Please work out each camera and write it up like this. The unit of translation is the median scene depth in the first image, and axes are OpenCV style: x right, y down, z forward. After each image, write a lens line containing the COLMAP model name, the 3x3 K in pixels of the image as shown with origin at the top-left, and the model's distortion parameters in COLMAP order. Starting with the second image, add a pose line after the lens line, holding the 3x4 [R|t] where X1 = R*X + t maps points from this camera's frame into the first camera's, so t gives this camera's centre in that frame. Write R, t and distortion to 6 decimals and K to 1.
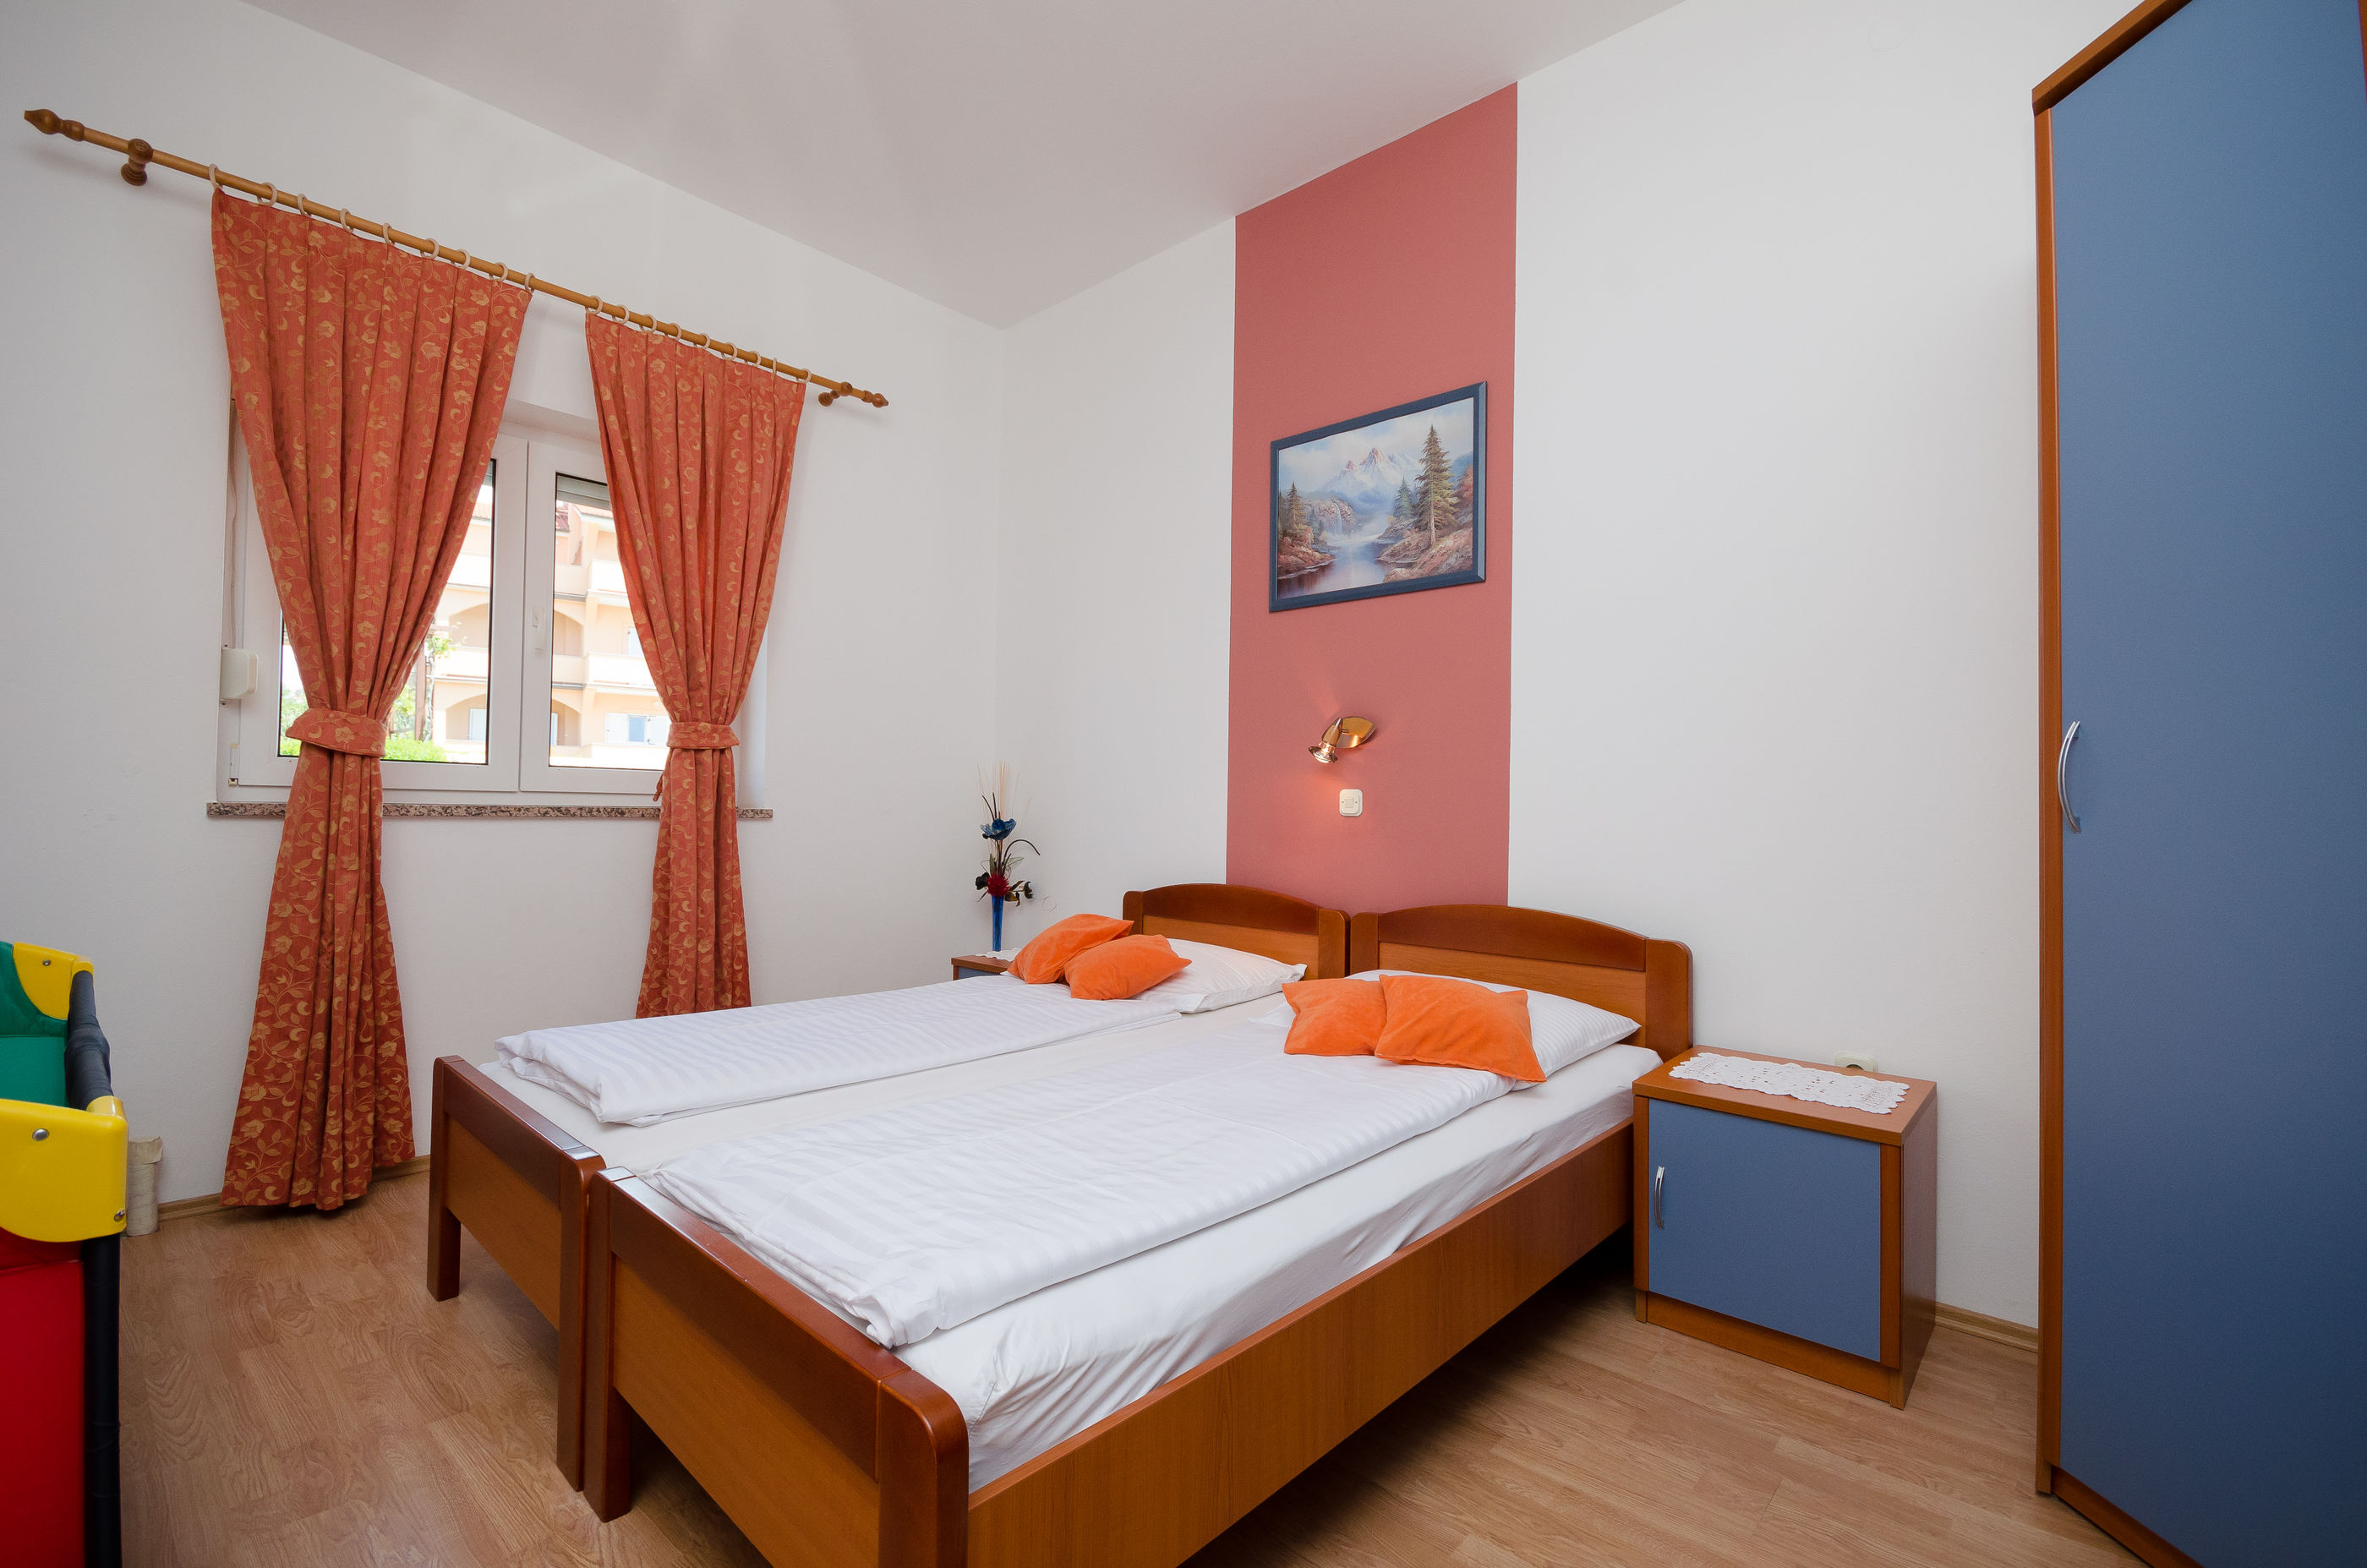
lens RADIAL K [[1058.9, 0, 1156.5], [0, 1058.9, 793.0], [0, 0, 1]] dist [0.001902, -0.007394]
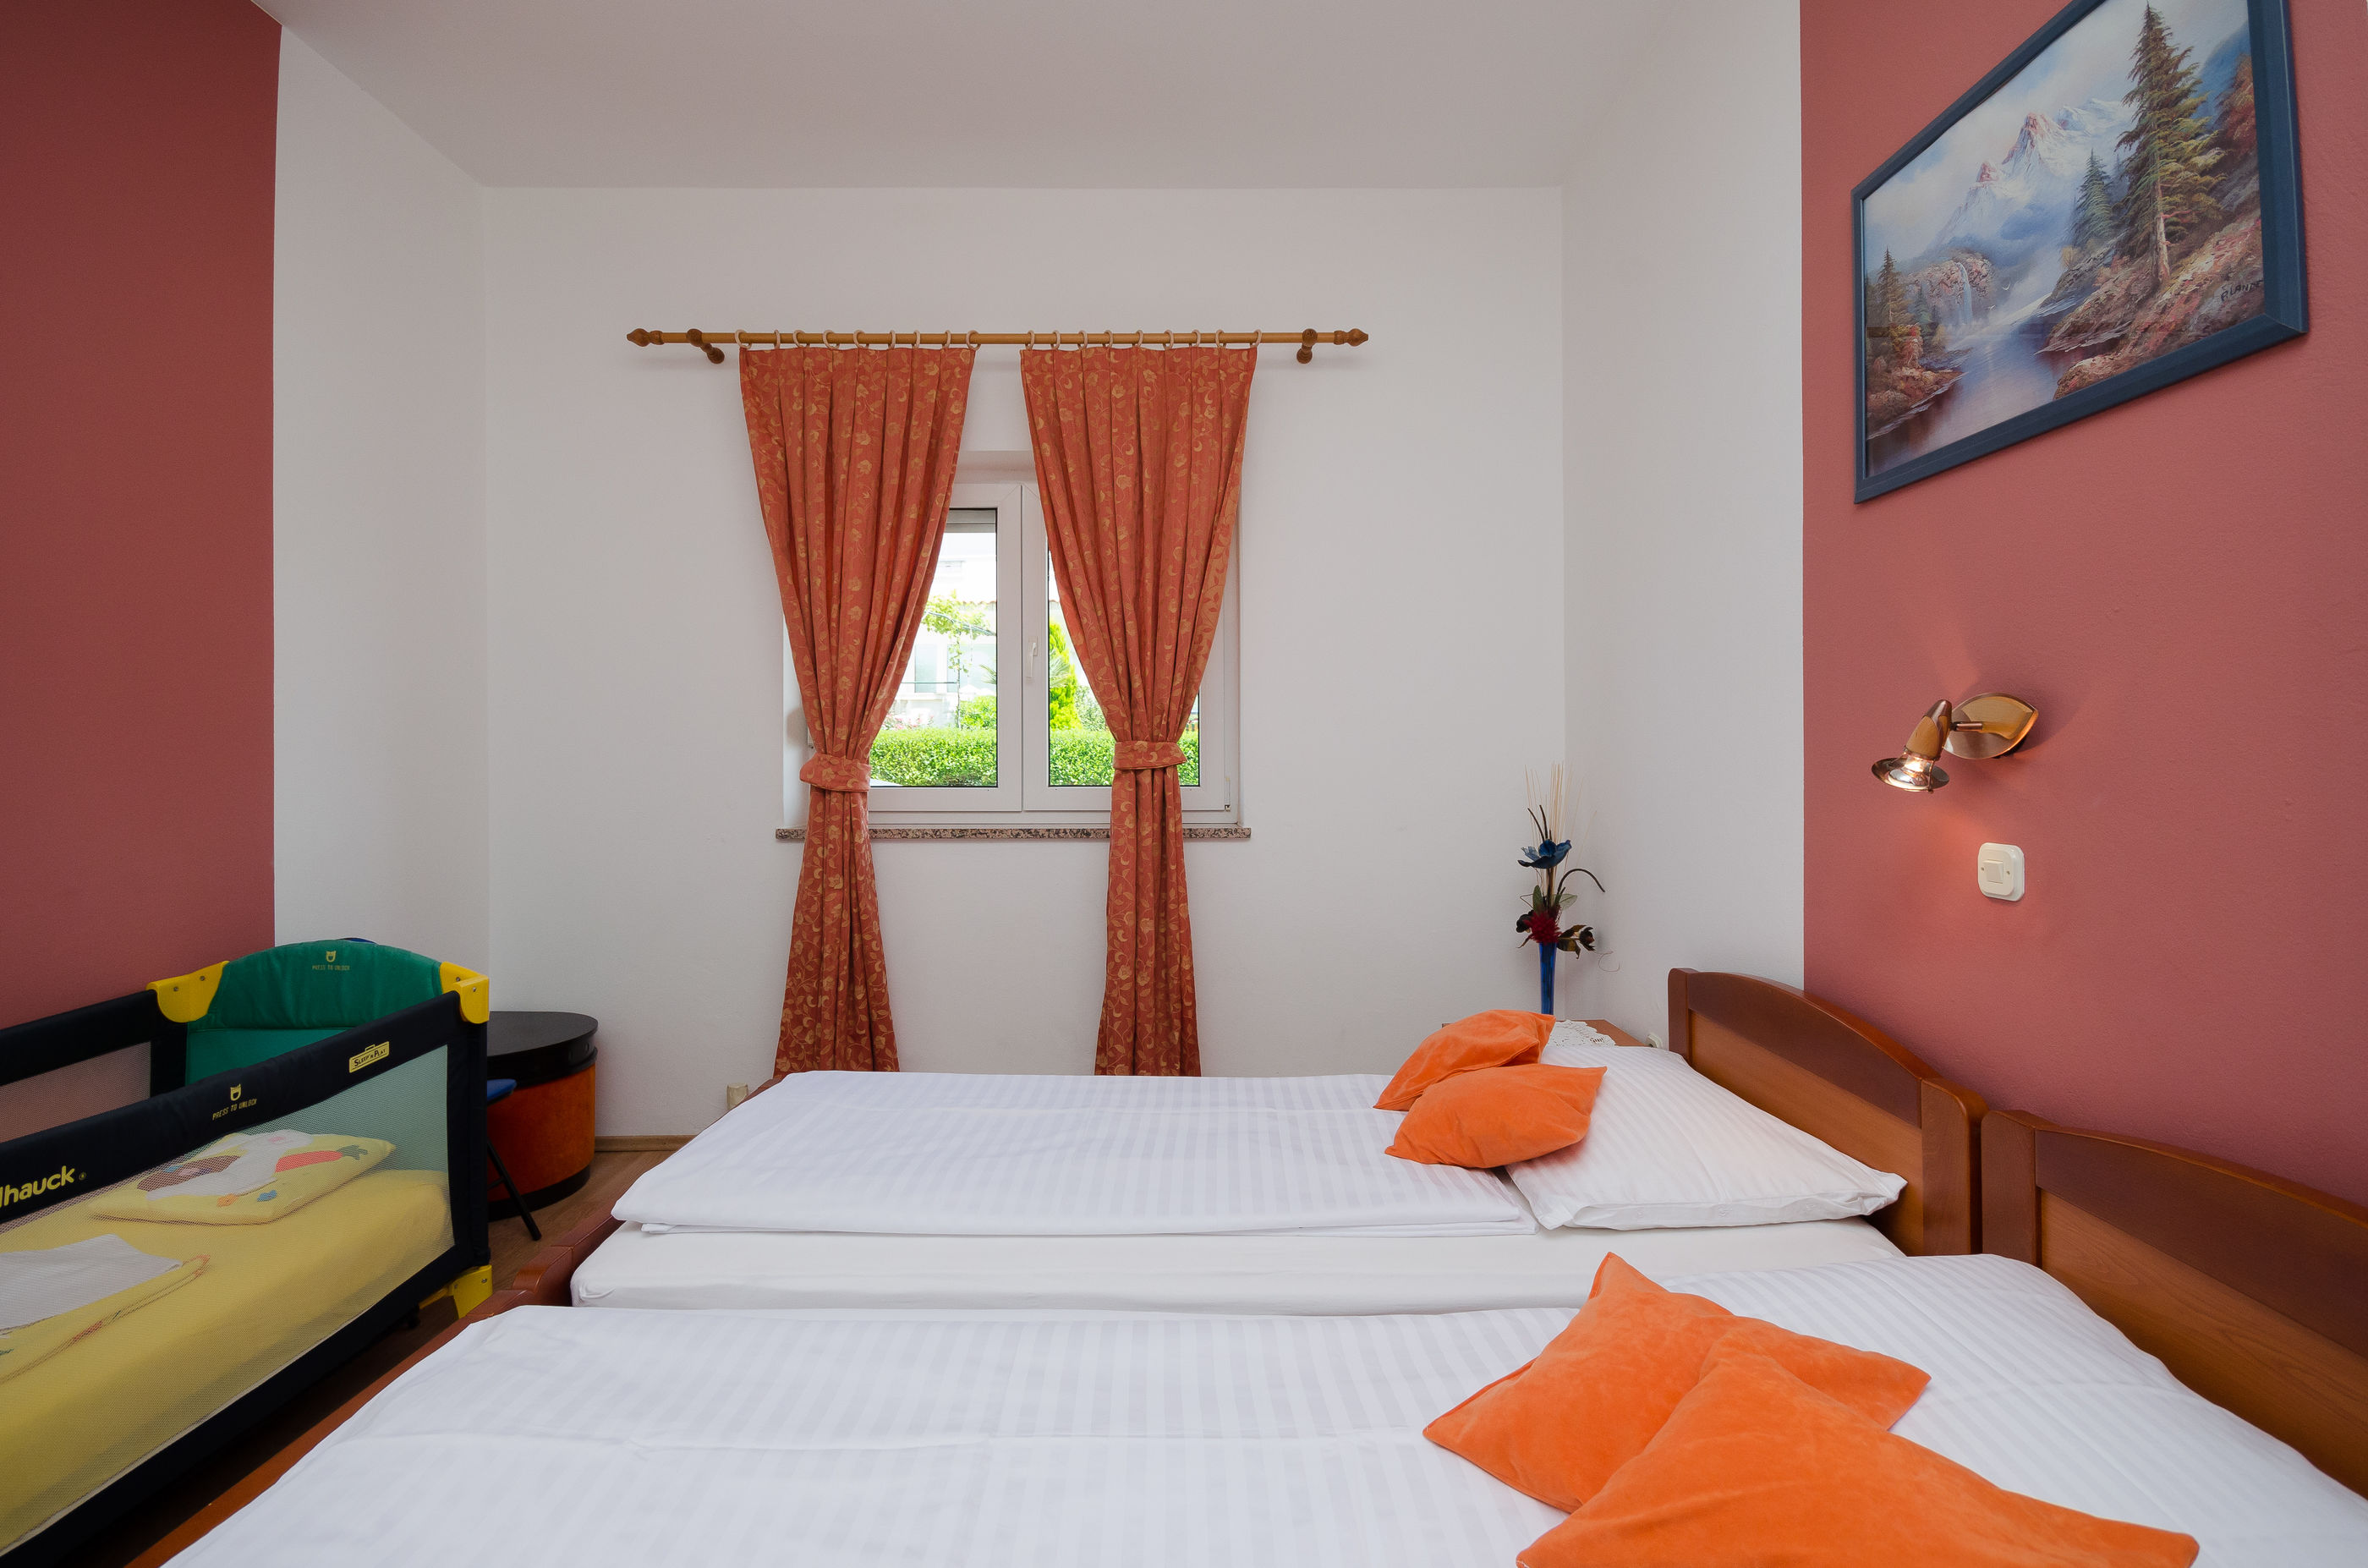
lens RADIAL K [[1028.0, 0, 1180.0], [0, 1028.0, 756.8], [0, 0, 1]] dist [0.000214, -0.008470]
pose [[0.670668, -0.016478, -0.741574, 0.286175], [0.023621, 0.999721, -0.000852, -0.052667], [0.741381, -0.016946, 0.670870, 0.421949]]
